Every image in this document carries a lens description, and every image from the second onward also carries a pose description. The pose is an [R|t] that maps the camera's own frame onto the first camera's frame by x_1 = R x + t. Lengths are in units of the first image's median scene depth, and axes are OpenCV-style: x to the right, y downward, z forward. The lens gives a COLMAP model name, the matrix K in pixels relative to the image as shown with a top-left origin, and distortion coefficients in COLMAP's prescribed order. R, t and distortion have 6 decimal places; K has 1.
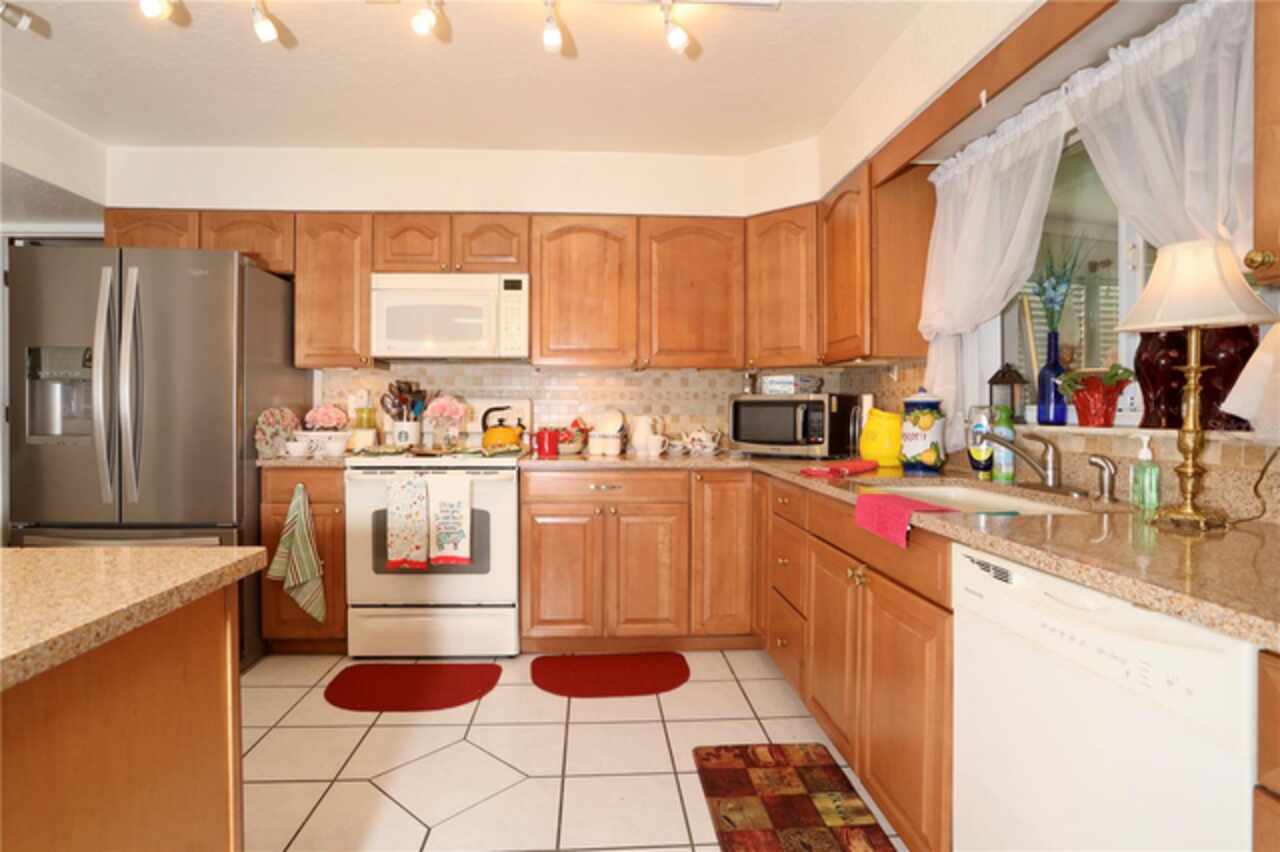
lens RADIAL K [[637.6, 0, 638.5], [0, 637.6, 411.3], [0, 0, 1]] dist [-0.075083, 0.034224]
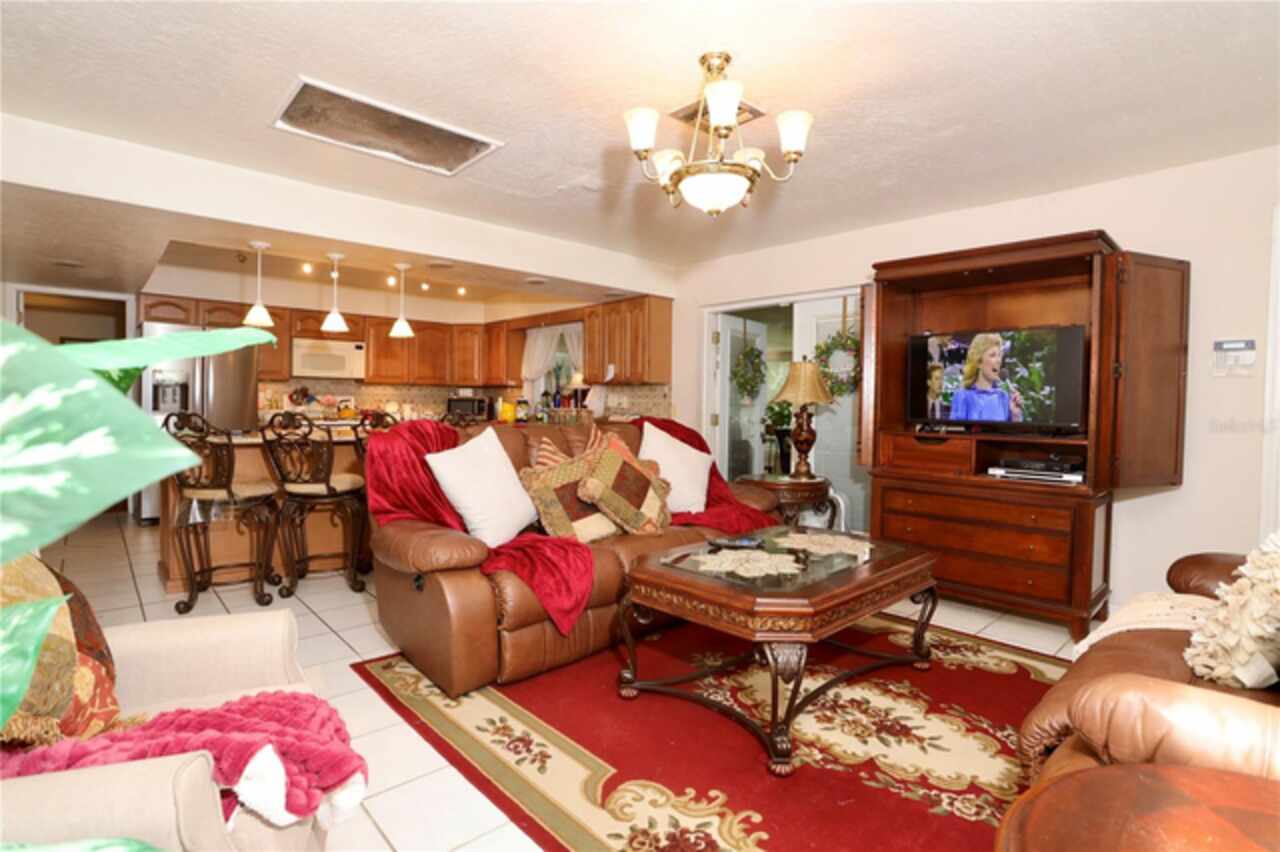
lens RADIAL K [[623.4, 0, 635.1], [0, 623.4, 416.7], [0, 0, 1]] dist [-0.080360, 0.030338]
pose [[0.767233, -0.005459, 0.641345, -1.139634], [-0.010888, 0.999709, 0.021534, -0.008338], [-0.641276, -0.023505, 0.766950, -1.801243]]
